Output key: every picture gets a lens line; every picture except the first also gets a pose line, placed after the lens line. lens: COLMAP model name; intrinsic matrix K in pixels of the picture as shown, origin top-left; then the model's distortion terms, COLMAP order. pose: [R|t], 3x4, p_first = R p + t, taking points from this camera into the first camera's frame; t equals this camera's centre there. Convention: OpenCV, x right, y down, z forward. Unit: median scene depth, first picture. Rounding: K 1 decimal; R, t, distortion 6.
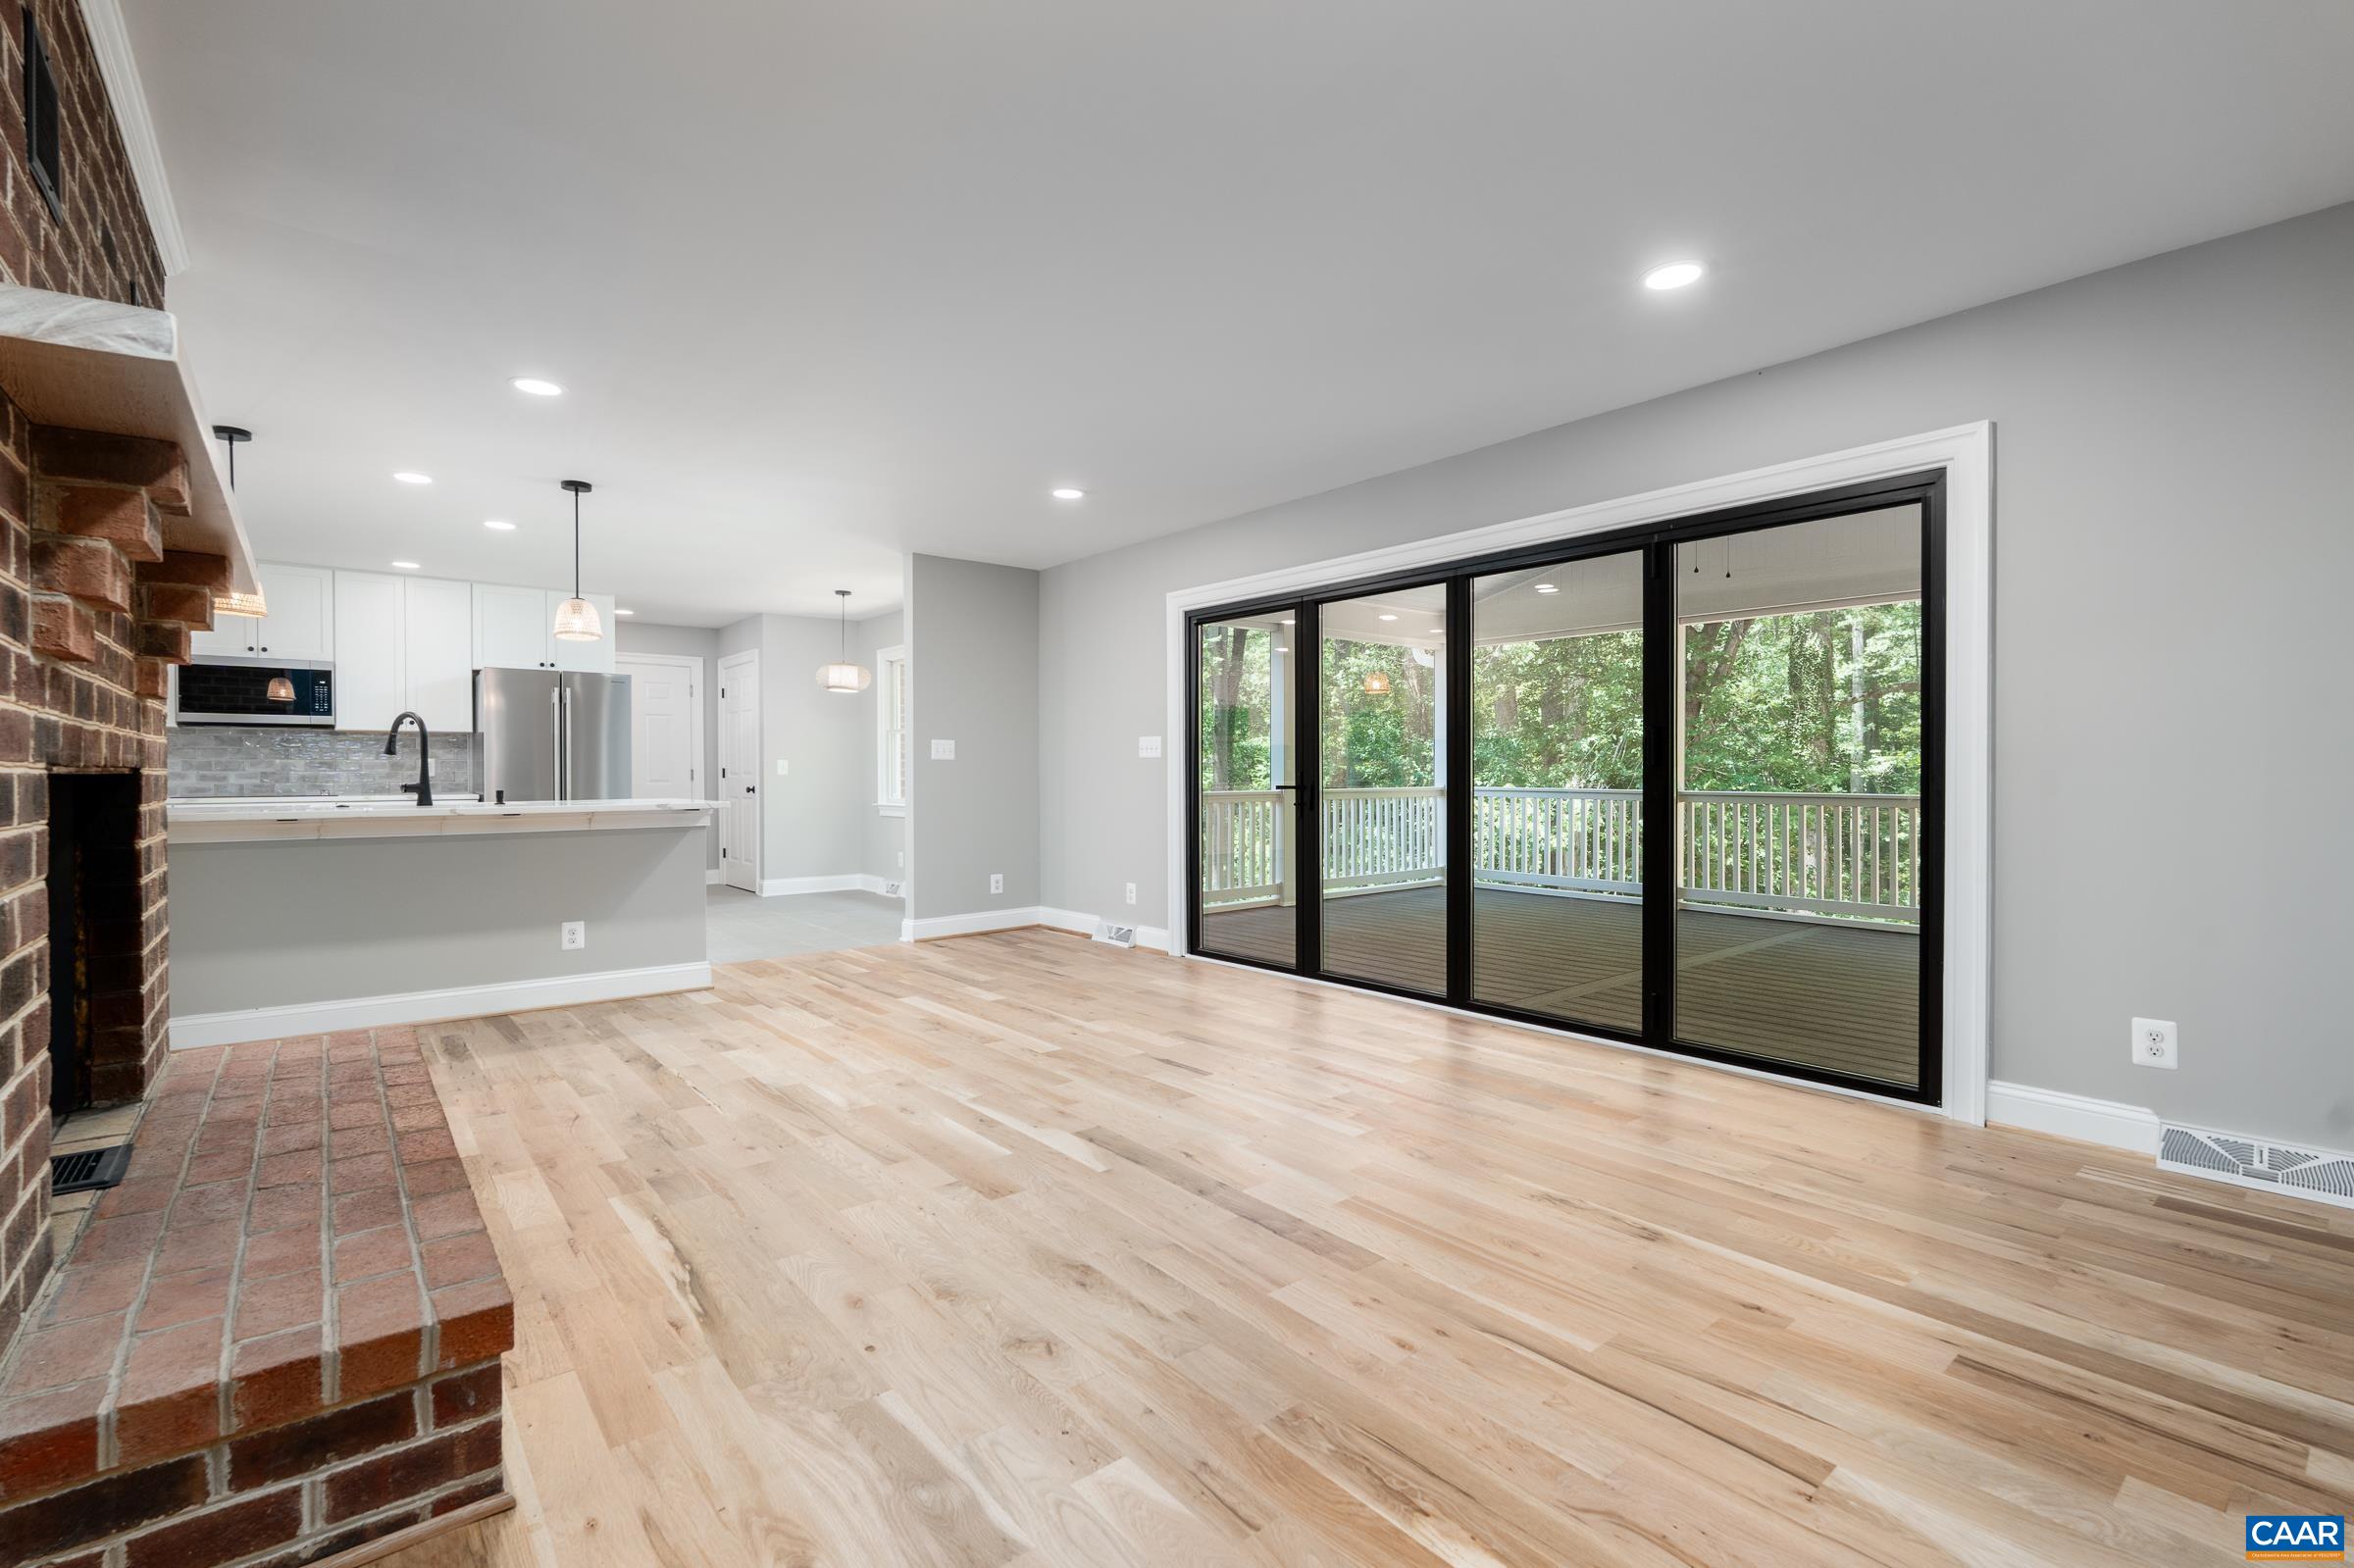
lens RADIAL K [[1052.8, 0, 1186.6], [0, 1052.8, 785.2], [0, 0, 1]] dist [-0.004687, 0.000158]
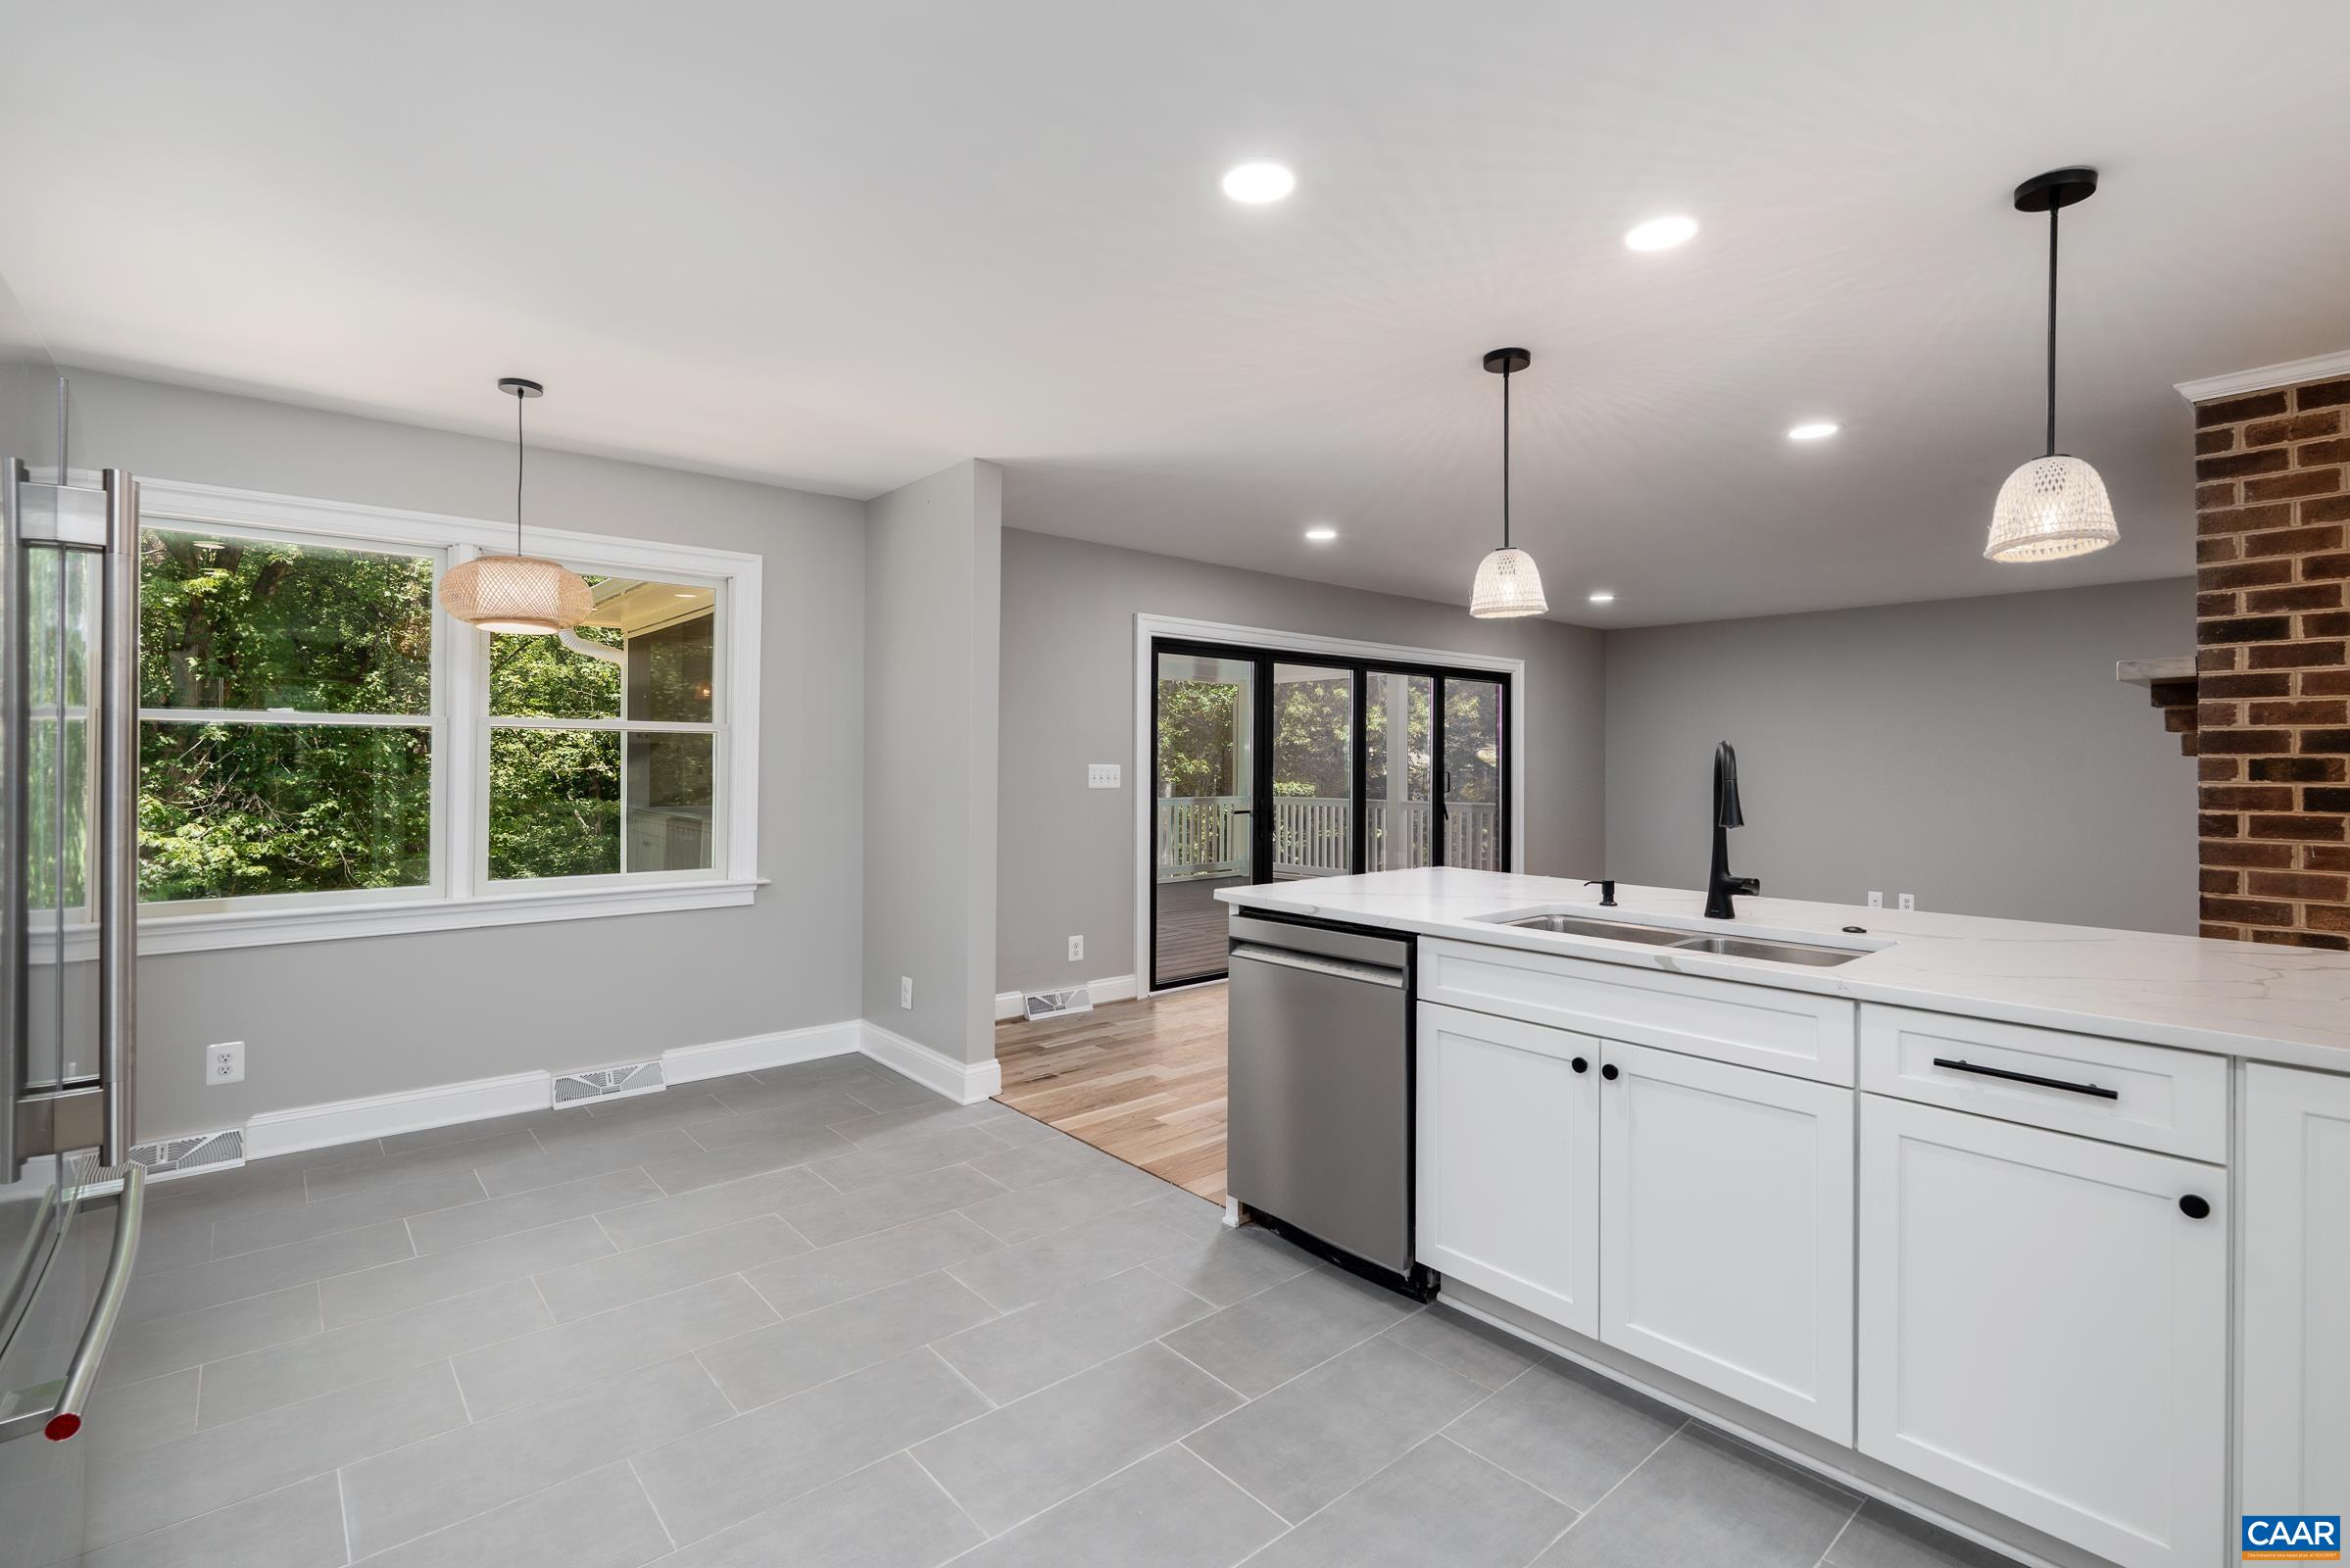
lens RADIAL K [[1119.3, 0, 1209.0], [0, 1119.3, 758.2], [0, 0, 1]] dist [-0.002204, -0.000017]
pose [[-0.048265, 0.003812, 0.998827, -2.123737], [0.007940, 0.999963, -0.003432, -0.102452], [-0.998803, 0.007765, -0.048294, 2.072387]]
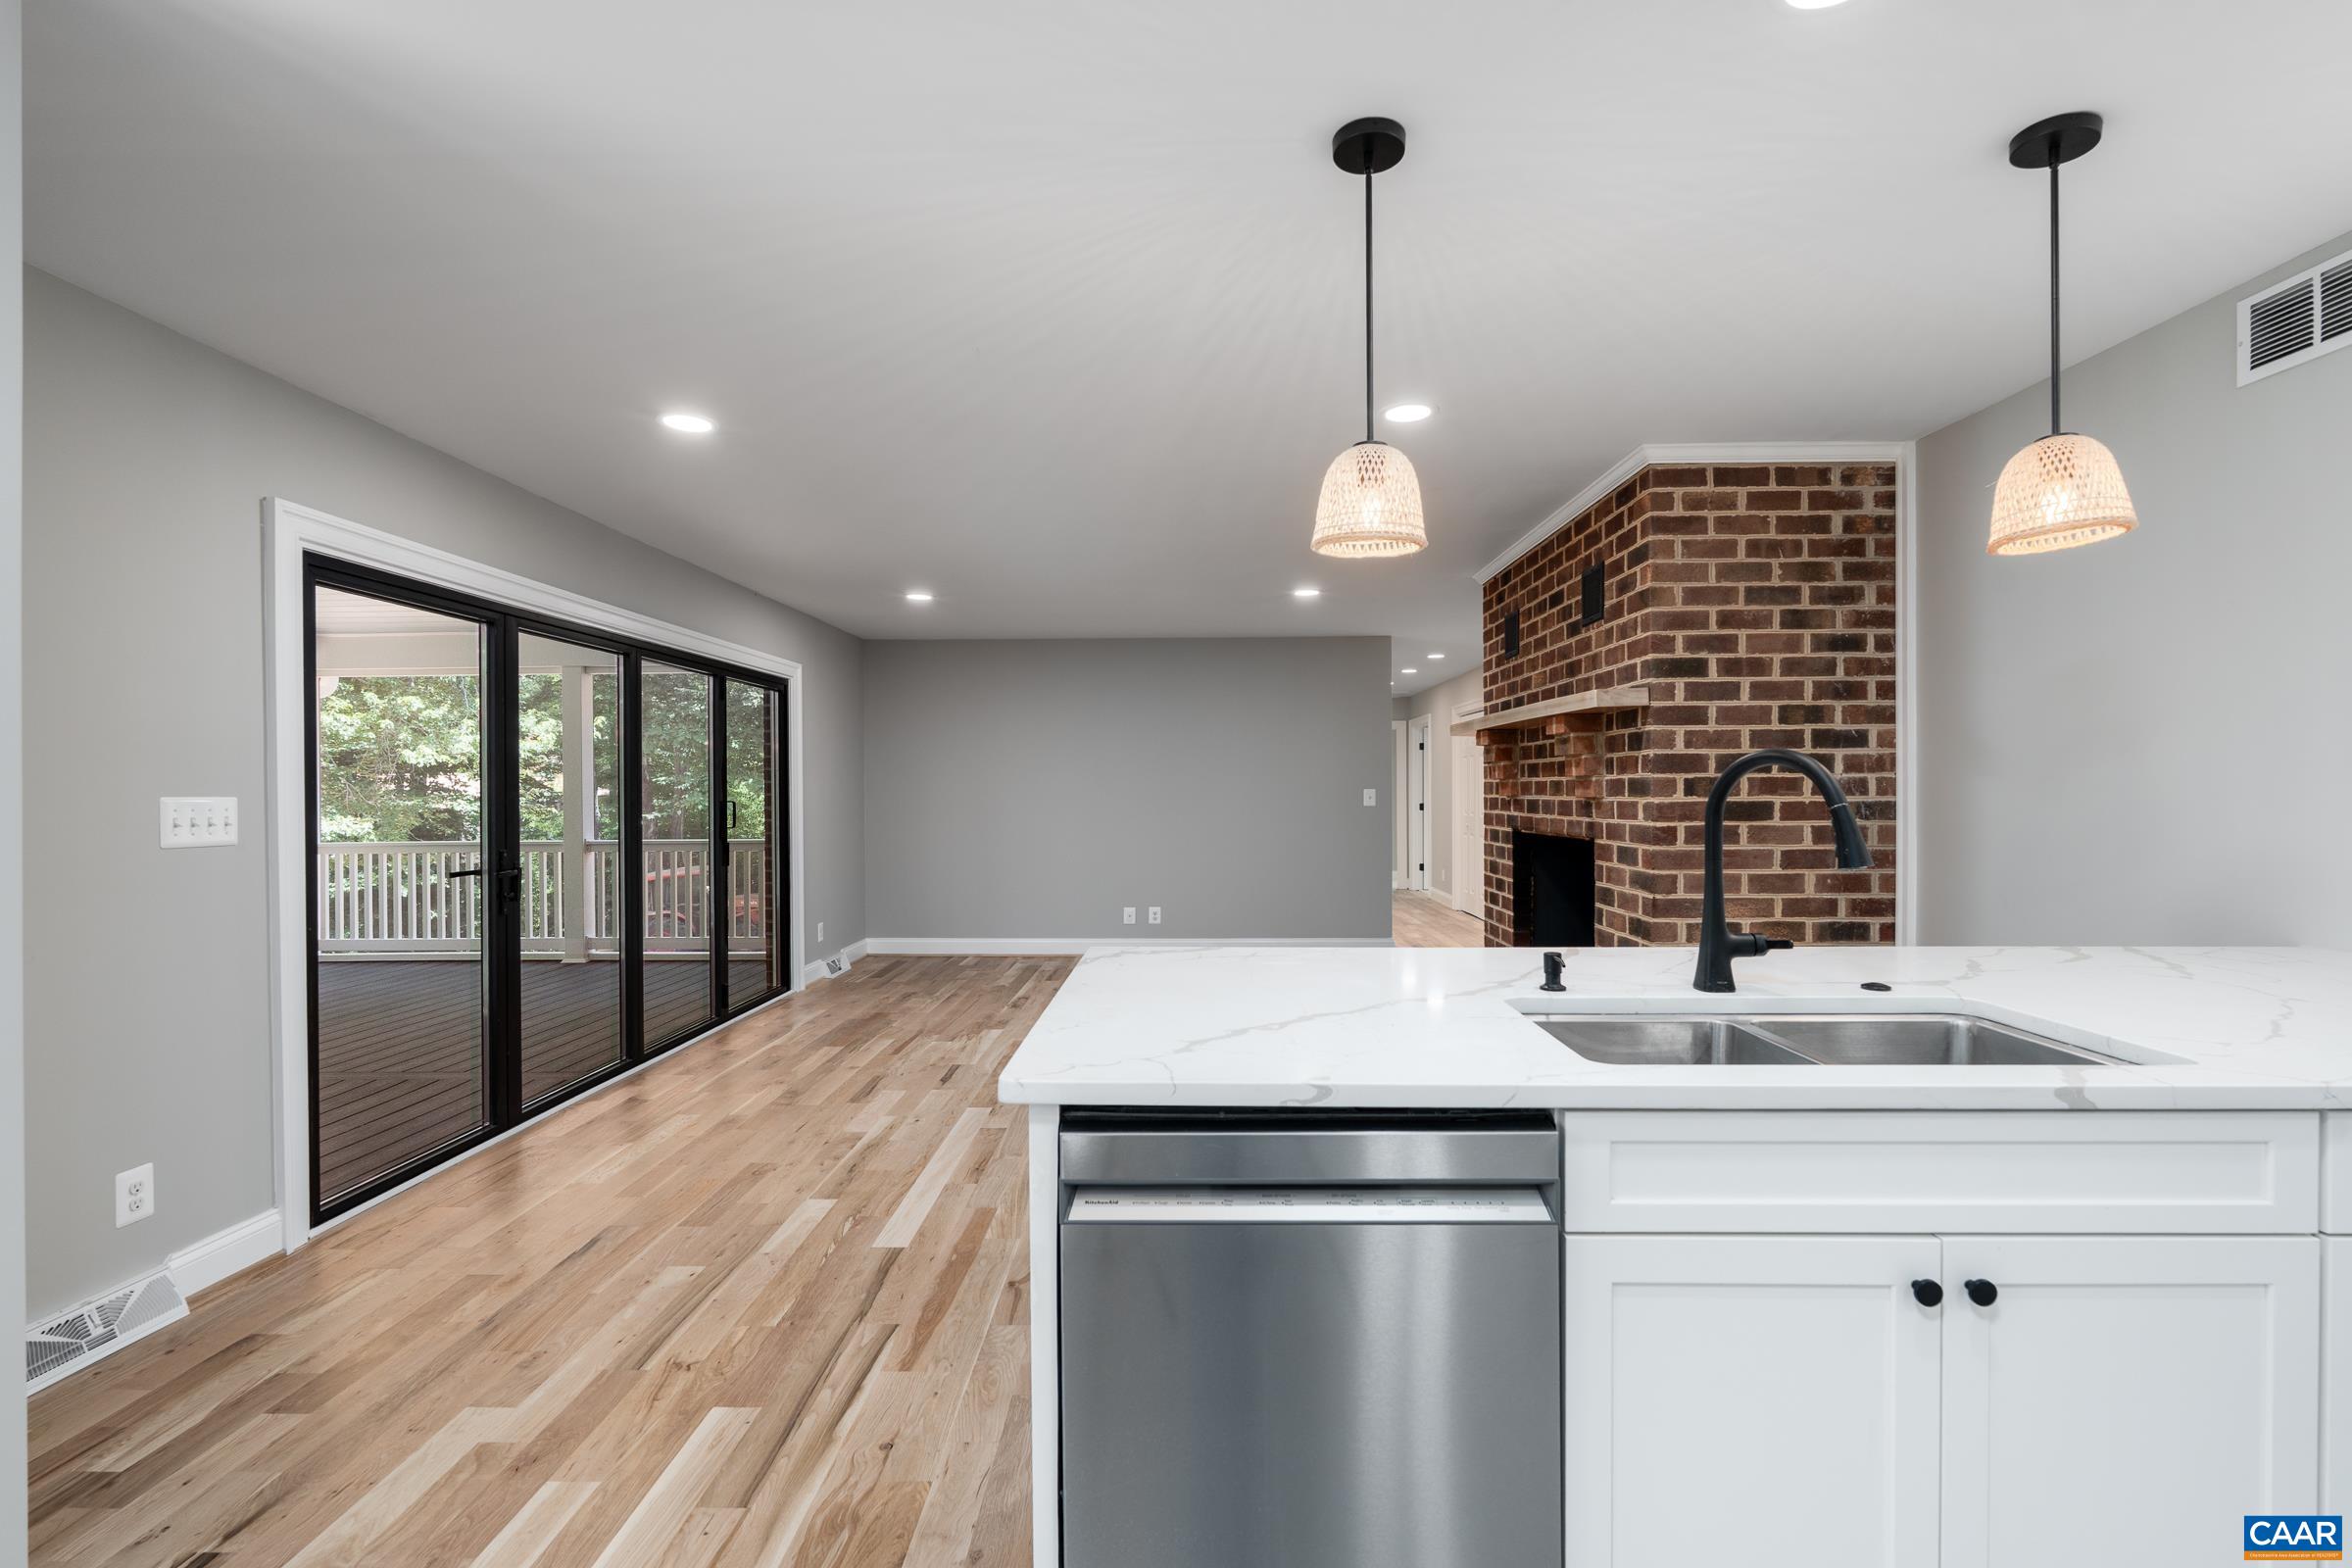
lens RADIAL K [[1051.7, 0, 1189.0], [0, 1051.7, 793.0], [0, 0, 1]] dist [-0.004936, 0.000145]
pose [[-0.766944, 0.003130, 0.641706, -1.341049], [0.013778, 0.999838, 0.011591, -0.101828], [-0.641566, 0.017731, -0.766863, 2.313848]]
